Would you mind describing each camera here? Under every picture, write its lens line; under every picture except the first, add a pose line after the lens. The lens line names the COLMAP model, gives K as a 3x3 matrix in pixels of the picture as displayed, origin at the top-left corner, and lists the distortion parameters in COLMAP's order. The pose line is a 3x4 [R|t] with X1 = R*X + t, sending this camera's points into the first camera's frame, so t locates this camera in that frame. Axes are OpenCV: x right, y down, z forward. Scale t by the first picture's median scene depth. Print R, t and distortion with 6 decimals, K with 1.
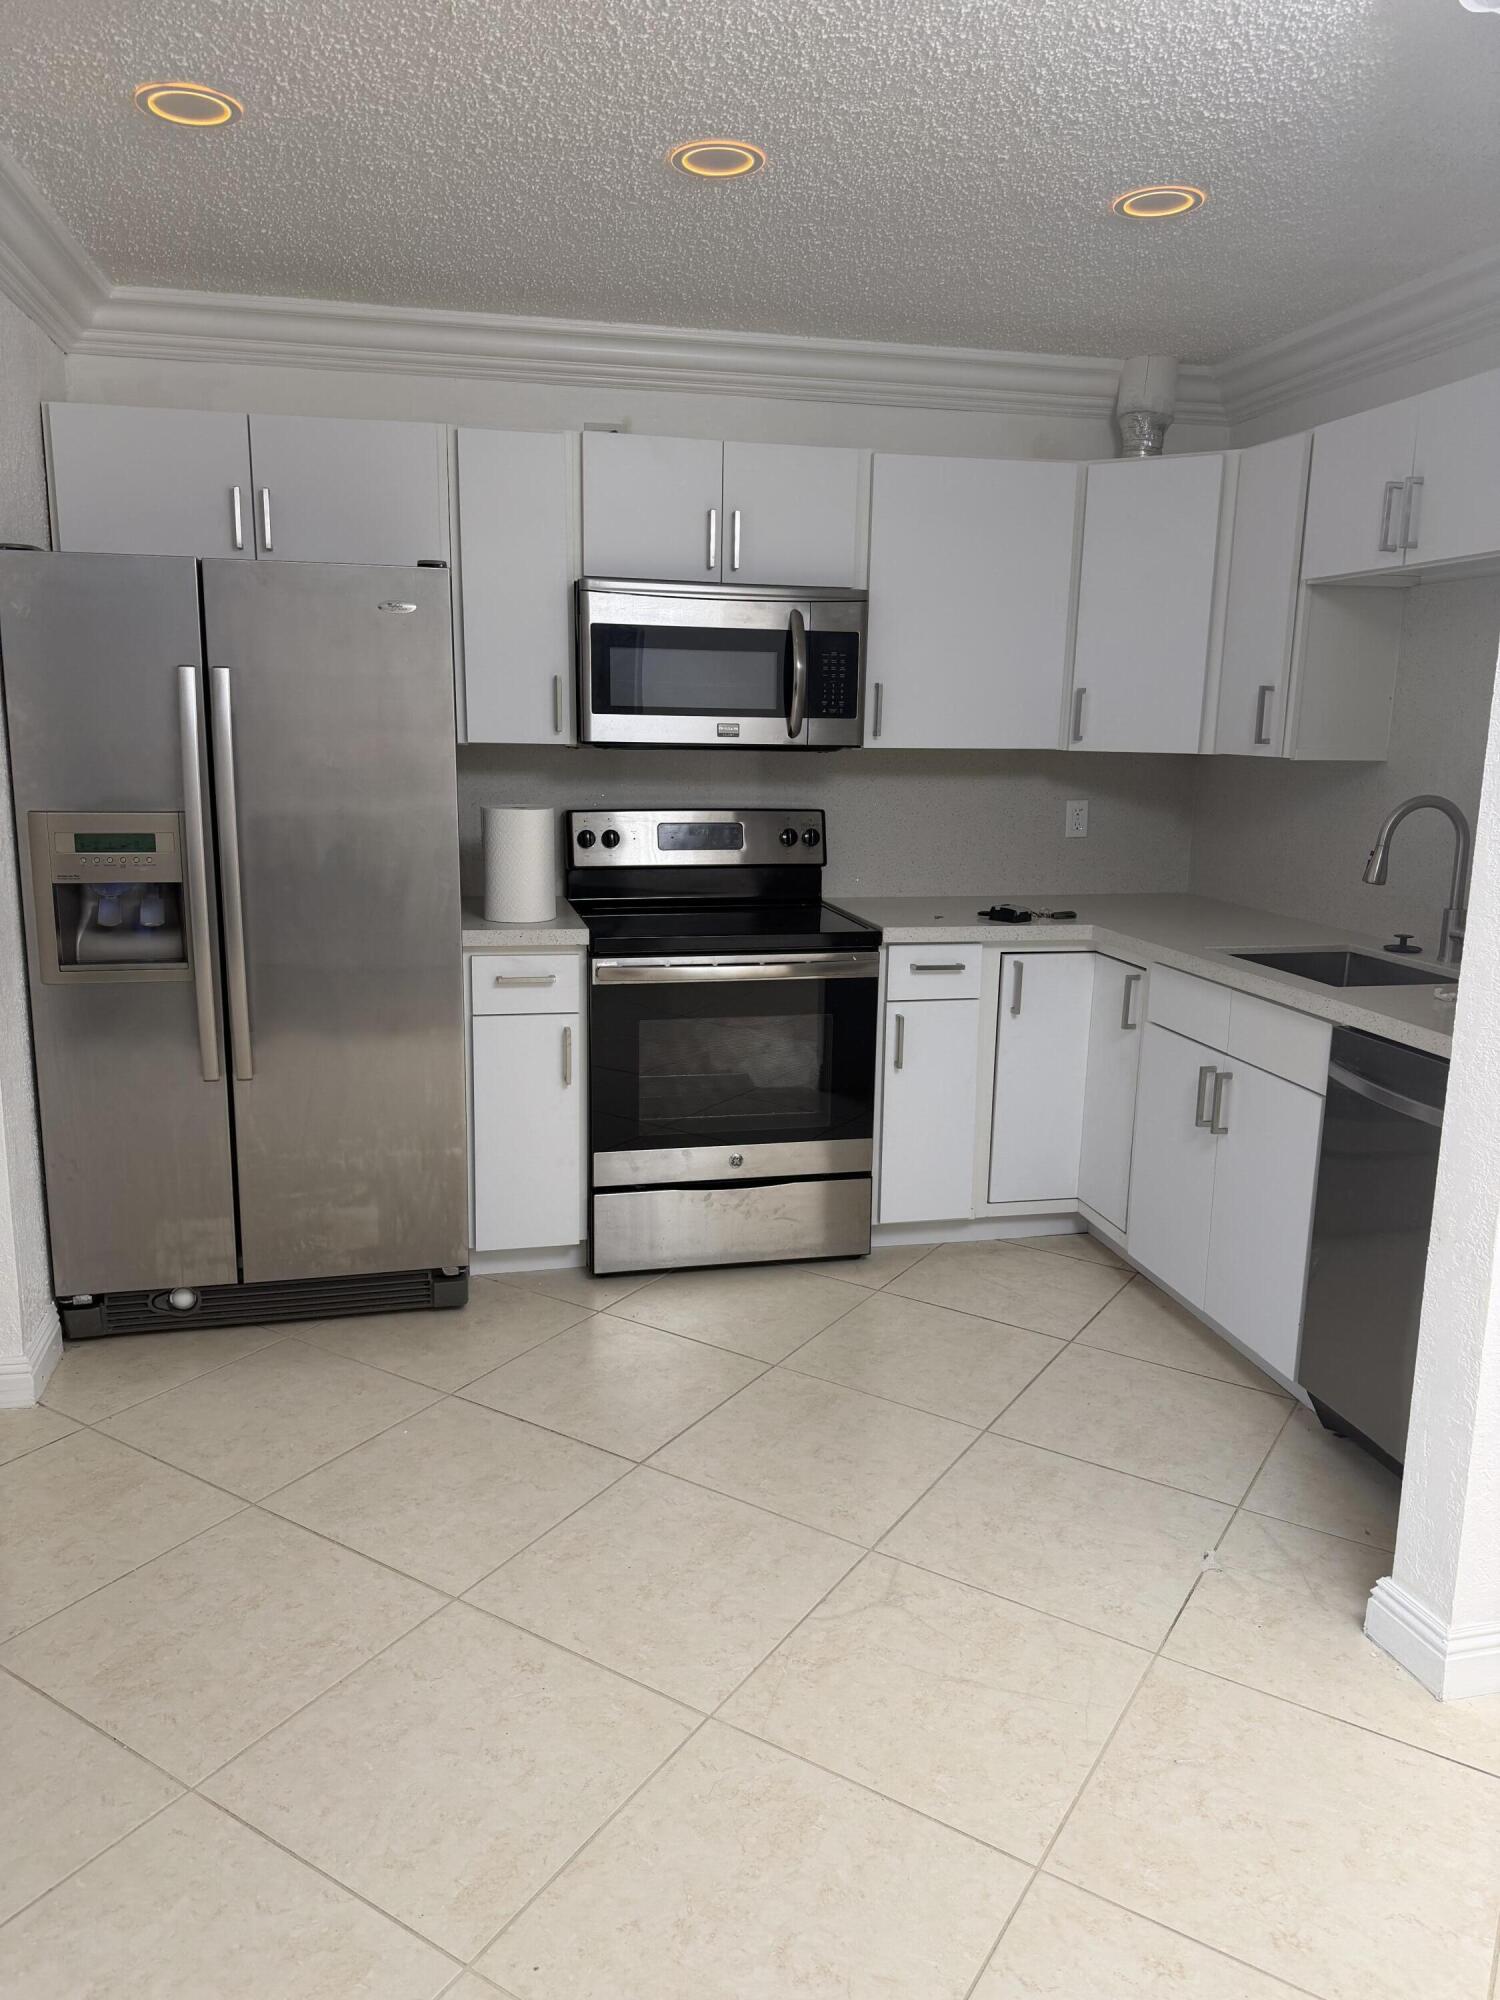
lens RADIAL K [[1399.0, 0, 755.0], [0, 1399.0, 1002.5], [0, 0, 1]] dist [0.046328, -0.051660]
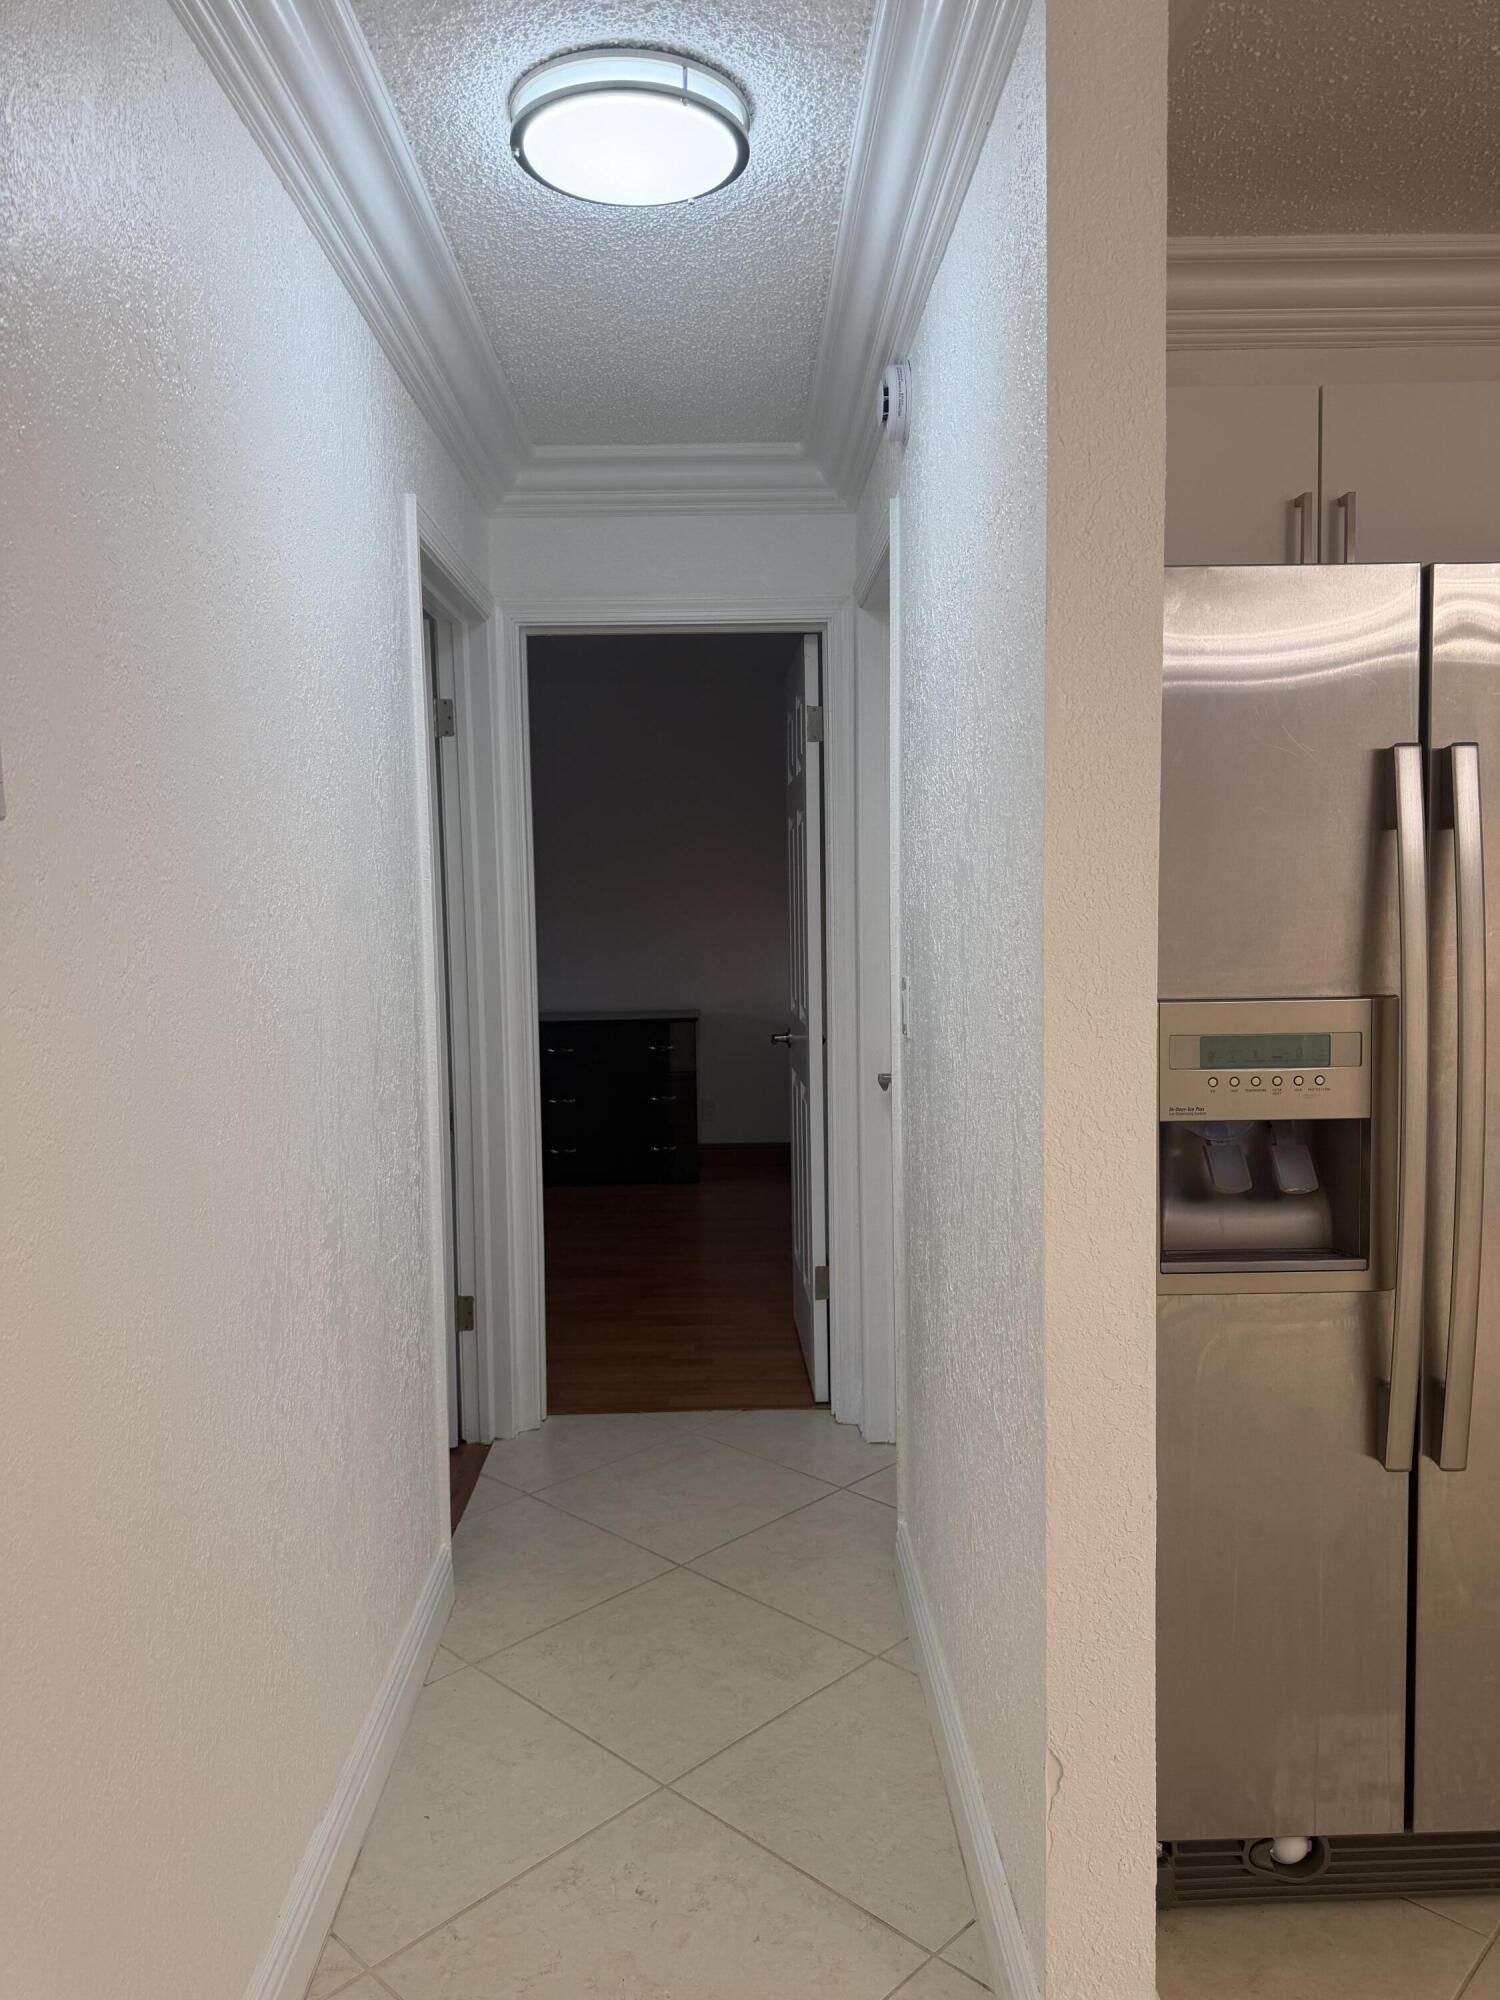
lens RADIAL K [[1399.0, 0, 749.4], [0, 1399.0, 996.9], [0, 0, 1]] dist [0.046328, -0.051660]
pose [[0.980800, -0.009766, -0.194774, -0.479496], [-0.015554, 0.991646, -0.128044, -0.050464], [0.194397, 0.128615, 0.972455, 0.341742]]
